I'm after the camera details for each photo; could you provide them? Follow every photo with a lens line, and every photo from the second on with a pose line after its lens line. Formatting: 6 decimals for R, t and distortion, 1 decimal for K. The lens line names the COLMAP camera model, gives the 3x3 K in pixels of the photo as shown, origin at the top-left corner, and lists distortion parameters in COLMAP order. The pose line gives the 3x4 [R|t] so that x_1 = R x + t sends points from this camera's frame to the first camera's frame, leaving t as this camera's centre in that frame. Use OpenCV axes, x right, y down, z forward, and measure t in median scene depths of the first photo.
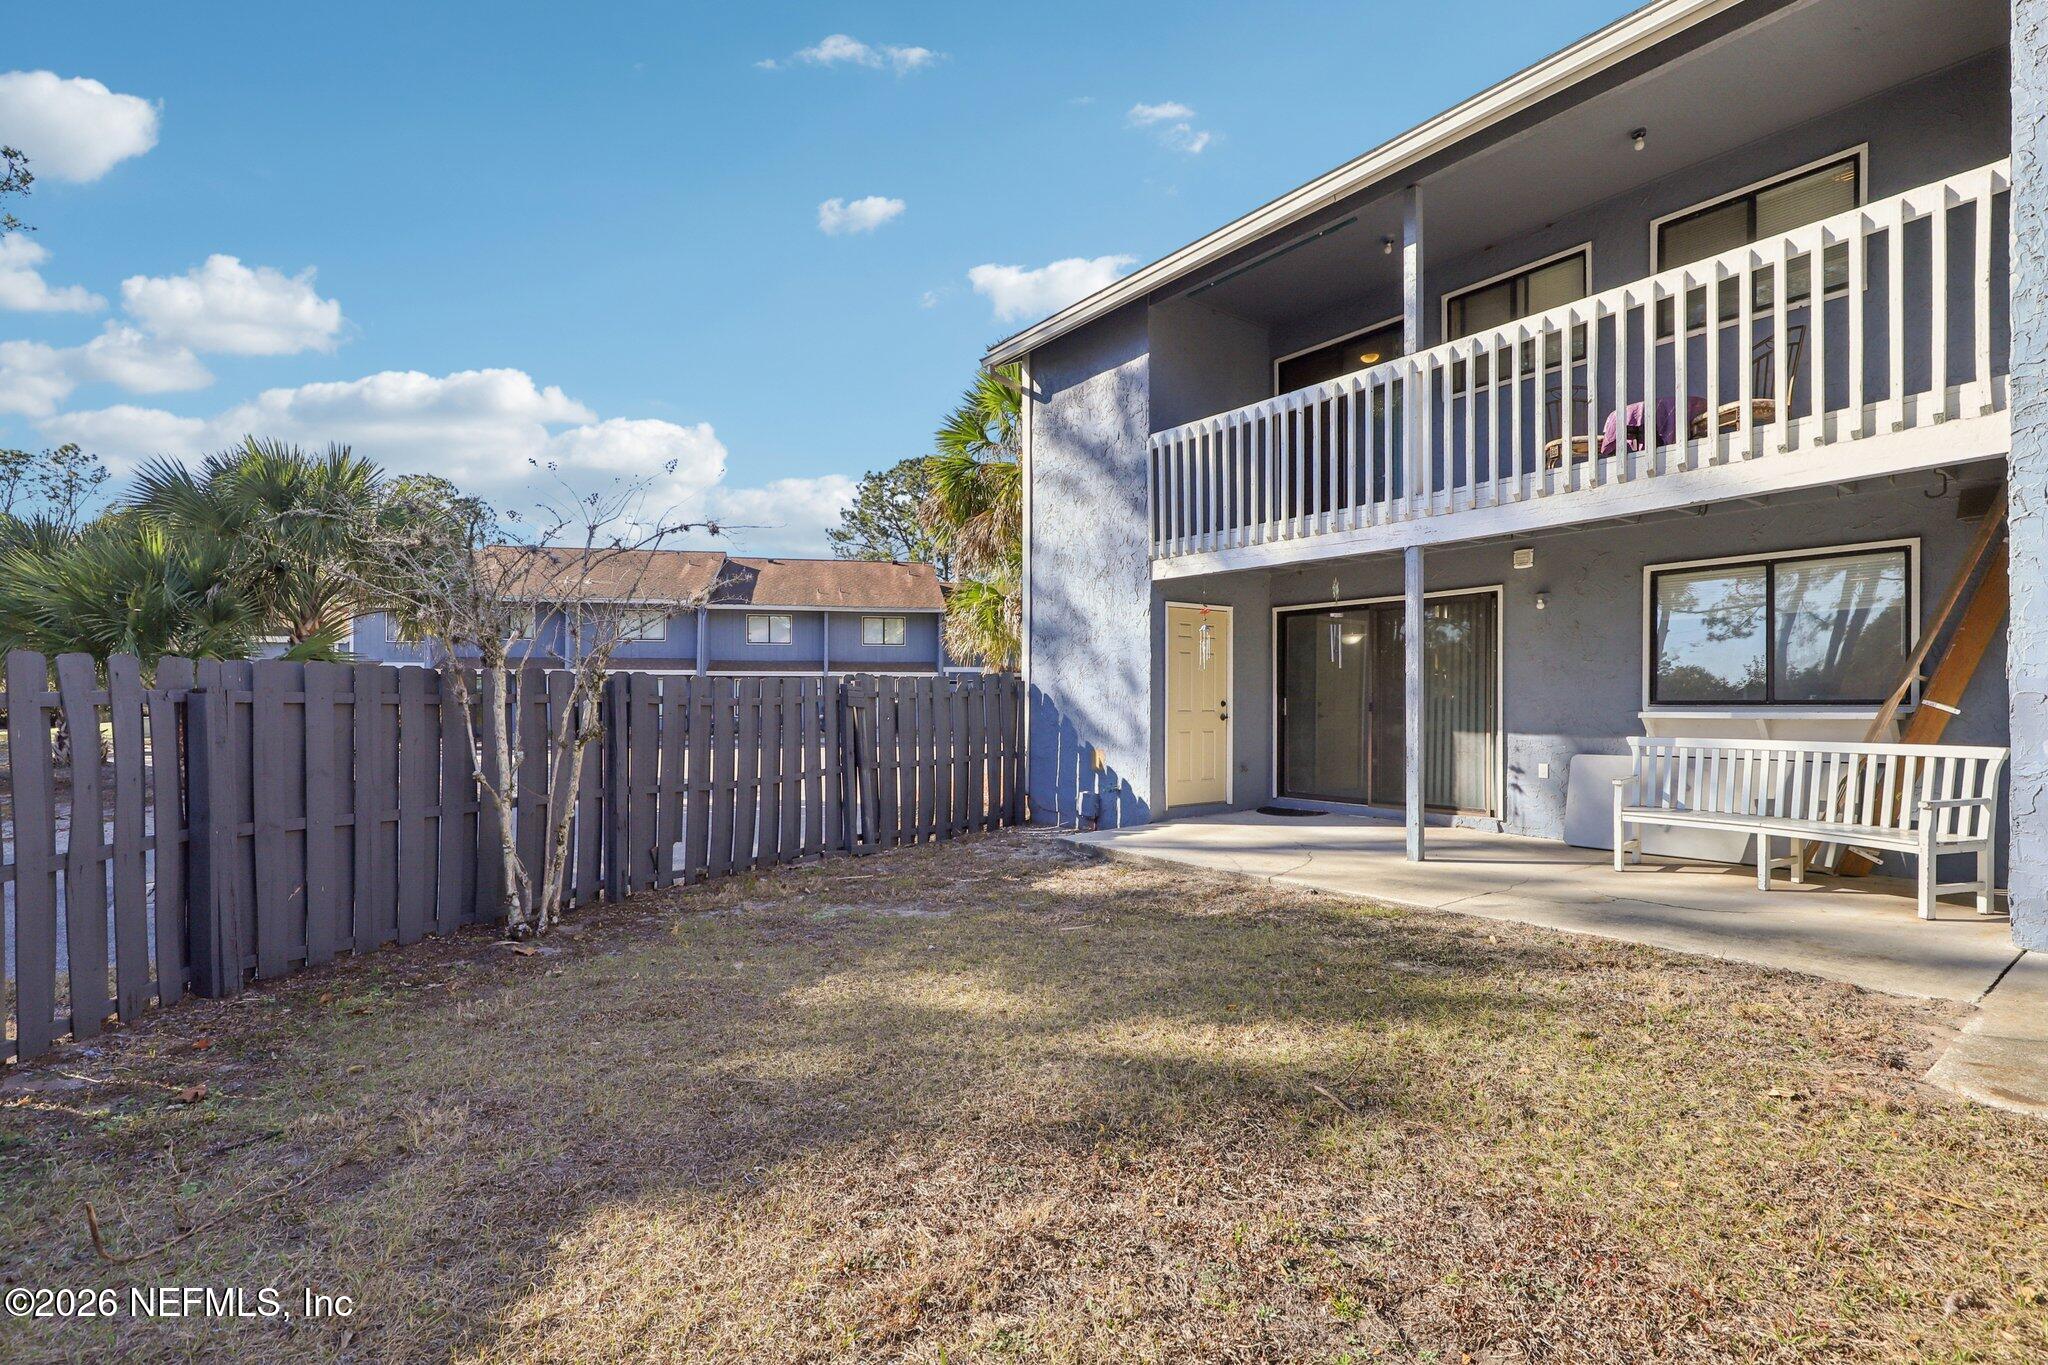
lens RADIAL K [[967.8, 0, 1024.0], [0, 967.8, 682.5], [0, 0, 1]] dist [-0.014748, -0.000261]
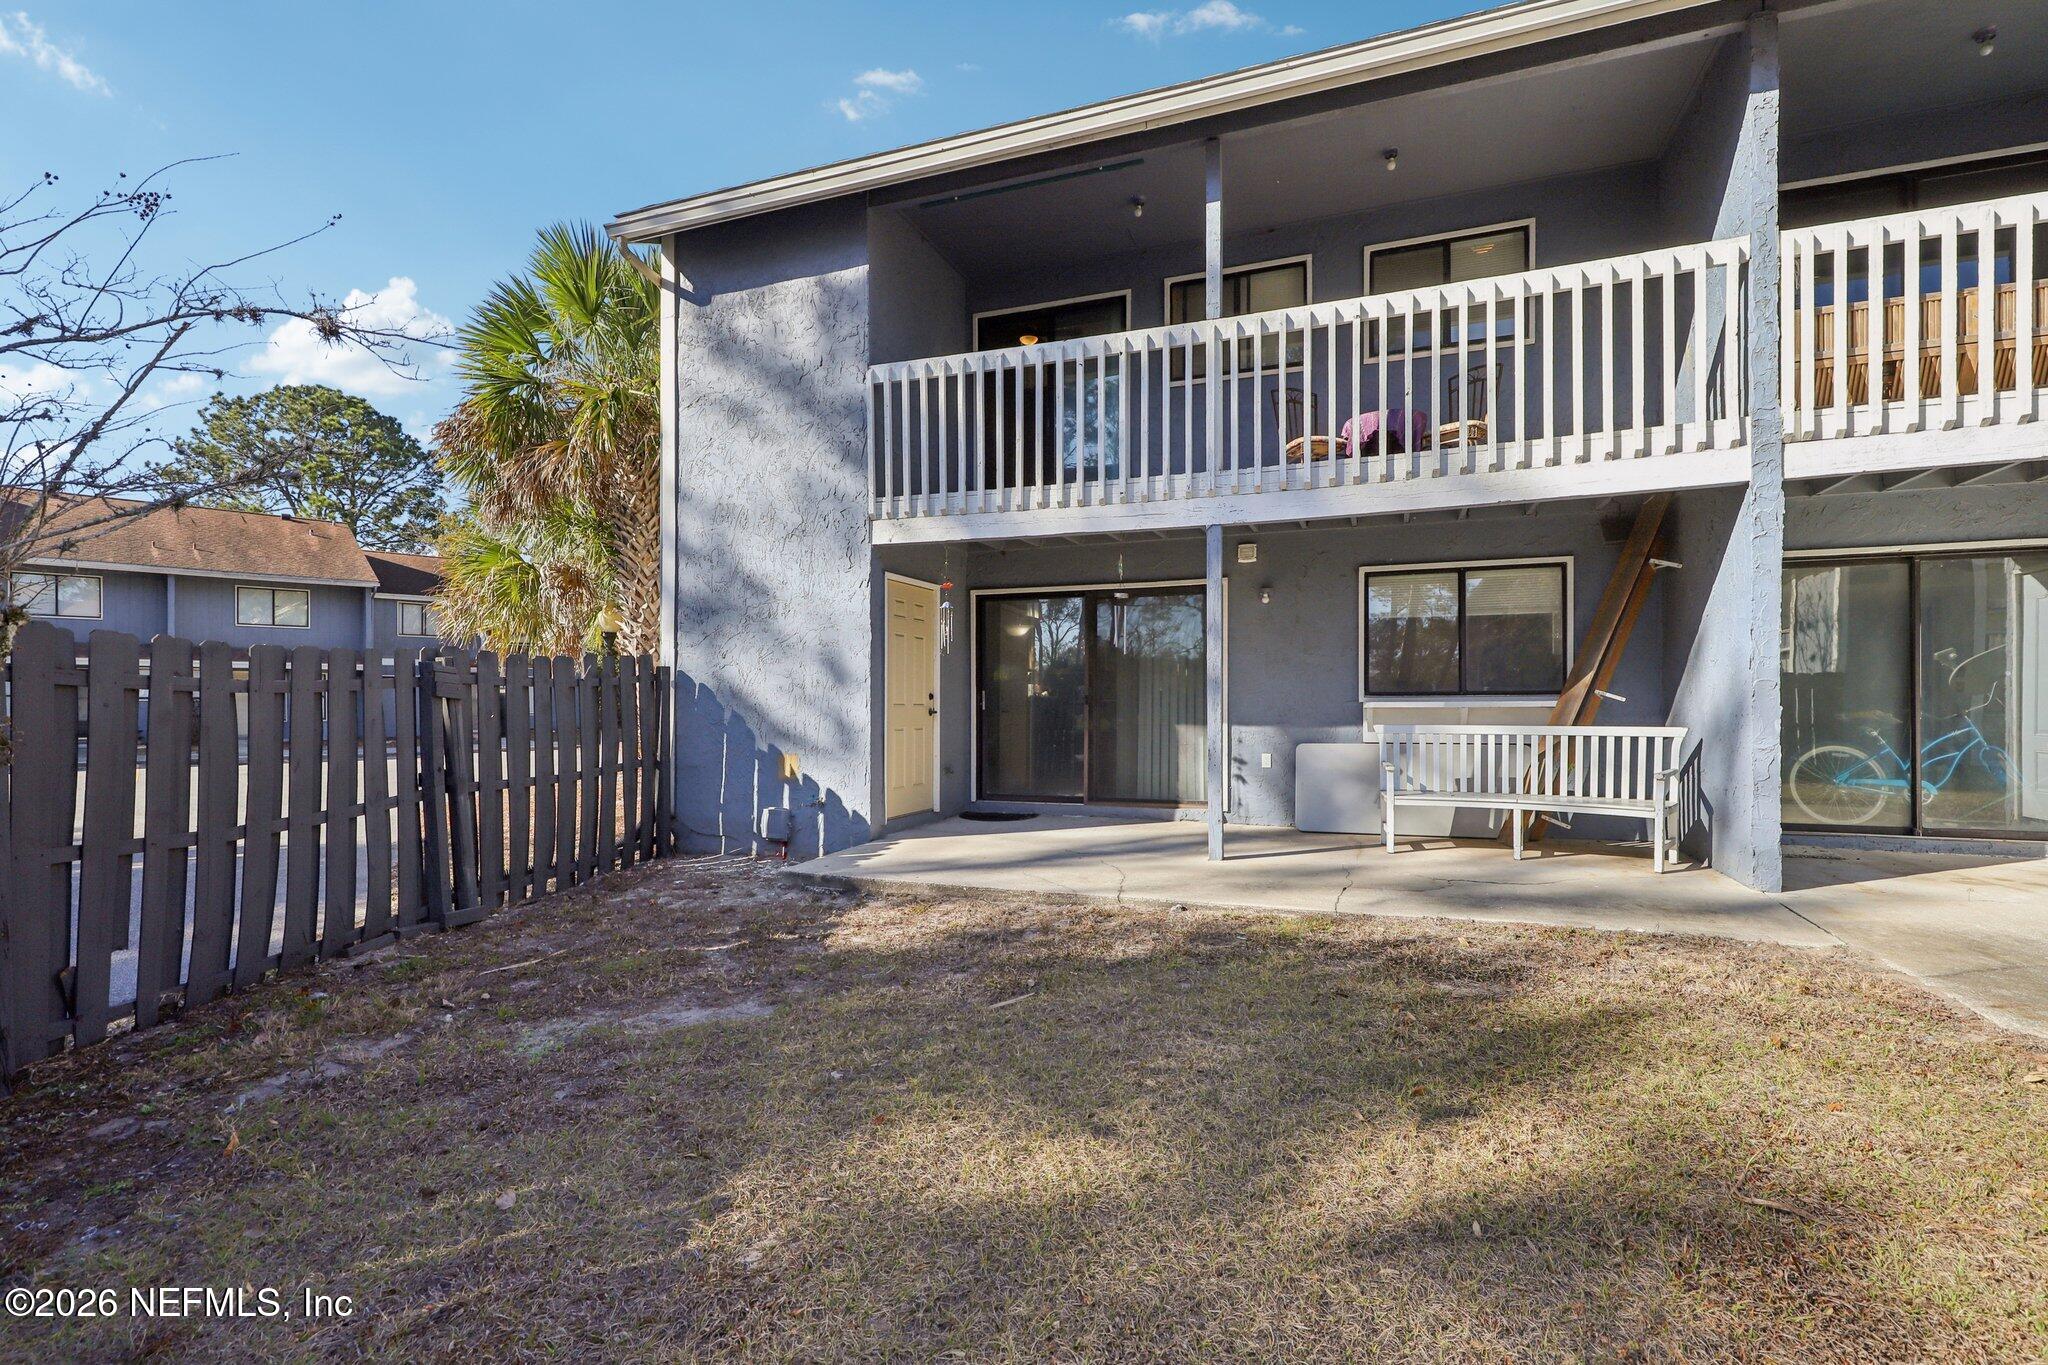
lens RADIAL K [[941.4, 0, 1024.6], [0, 941.4, 698.5], [0, 0, 1]] dist [-0.003874, -0.000472]
pose [[0.834342, 0.002575, 0.551241, -0.218544], [-0.009239, 0.999914, 0.009313, 0.017392], [-0.551170, -0.012863, 0.834294, 0.289797]]
